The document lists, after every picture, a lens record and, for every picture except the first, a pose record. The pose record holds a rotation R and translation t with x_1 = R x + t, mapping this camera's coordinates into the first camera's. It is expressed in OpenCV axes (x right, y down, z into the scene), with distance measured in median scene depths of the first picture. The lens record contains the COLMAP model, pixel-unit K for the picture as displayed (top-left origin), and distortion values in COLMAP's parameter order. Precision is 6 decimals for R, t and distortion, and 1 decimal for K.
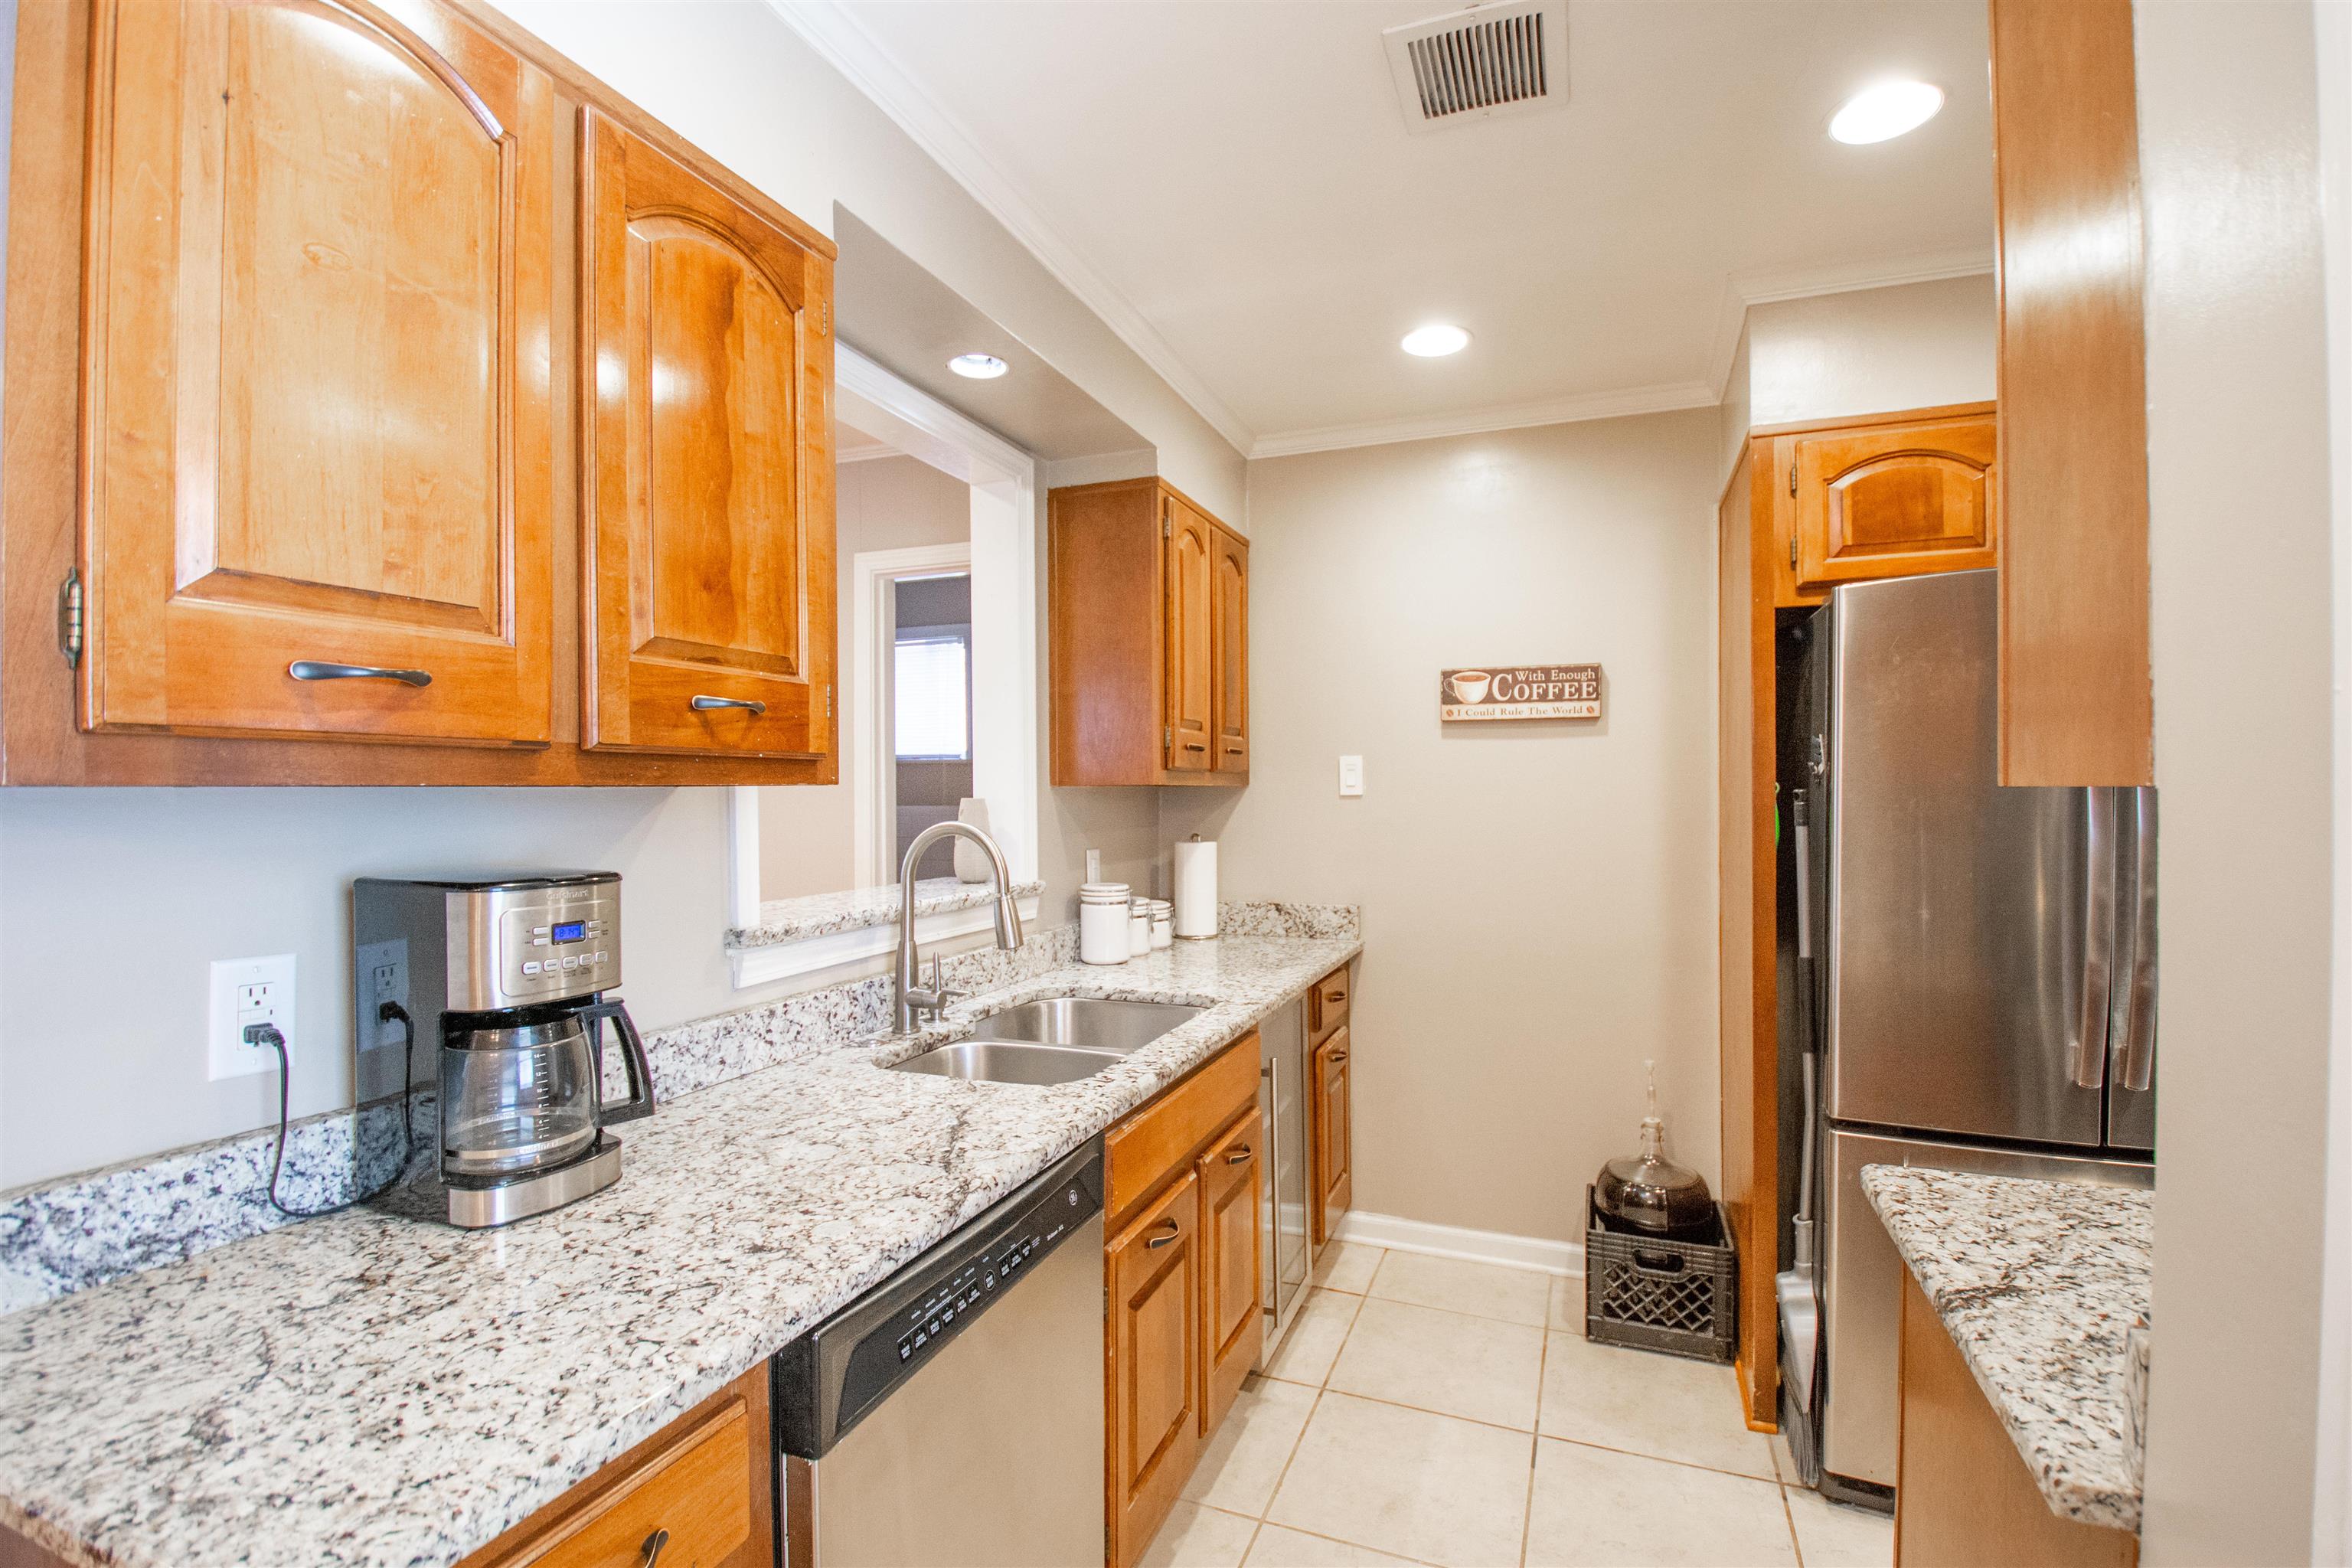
lens RADIAL K [[1025.2, 0, 1176.0], [0, 1025.2, 784.0], [0, 0, 1]] dist [0.000178, -0.000069]
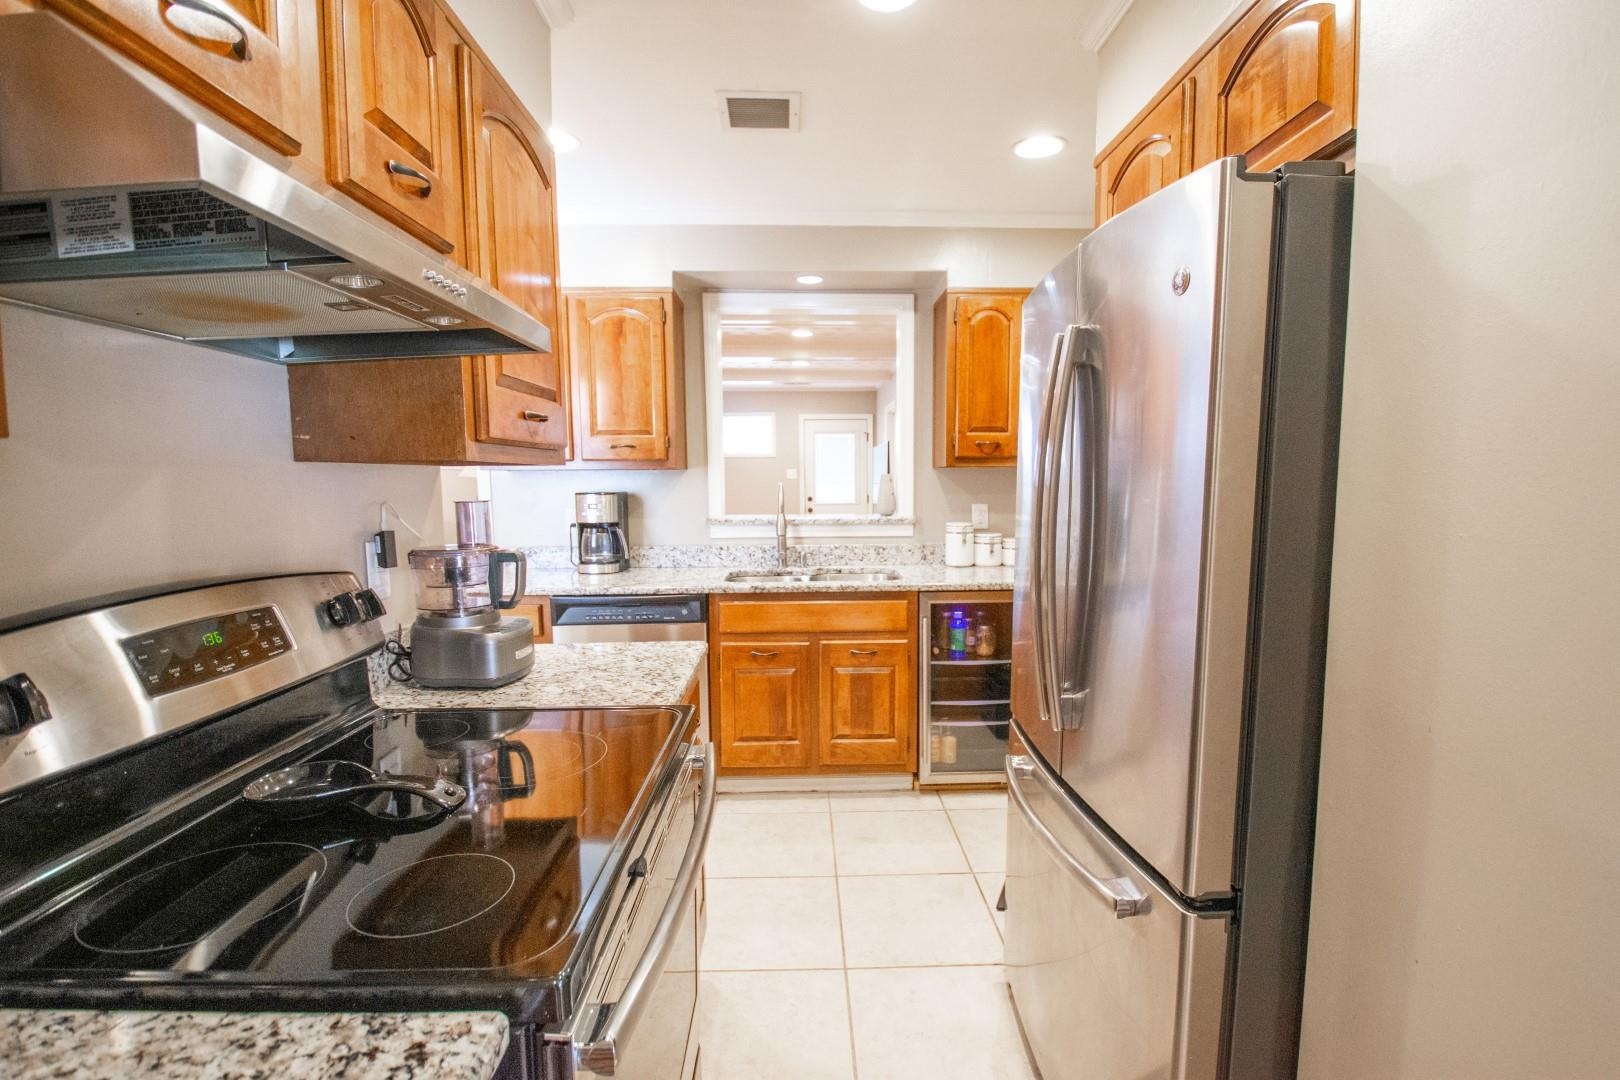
lens RADIAL K [[727.3, 0, 836.4], [0, 727.3, 545.0], [0, 0, 1]] dist [0.000890, -0.000389]
pose [[0.405185, 0.085656, -0.910213, 1.629504], [0.005247, 0.995367, 0.096005, 0.019423], [0.914220, -0.043676, 0.402858, 0.481843]]
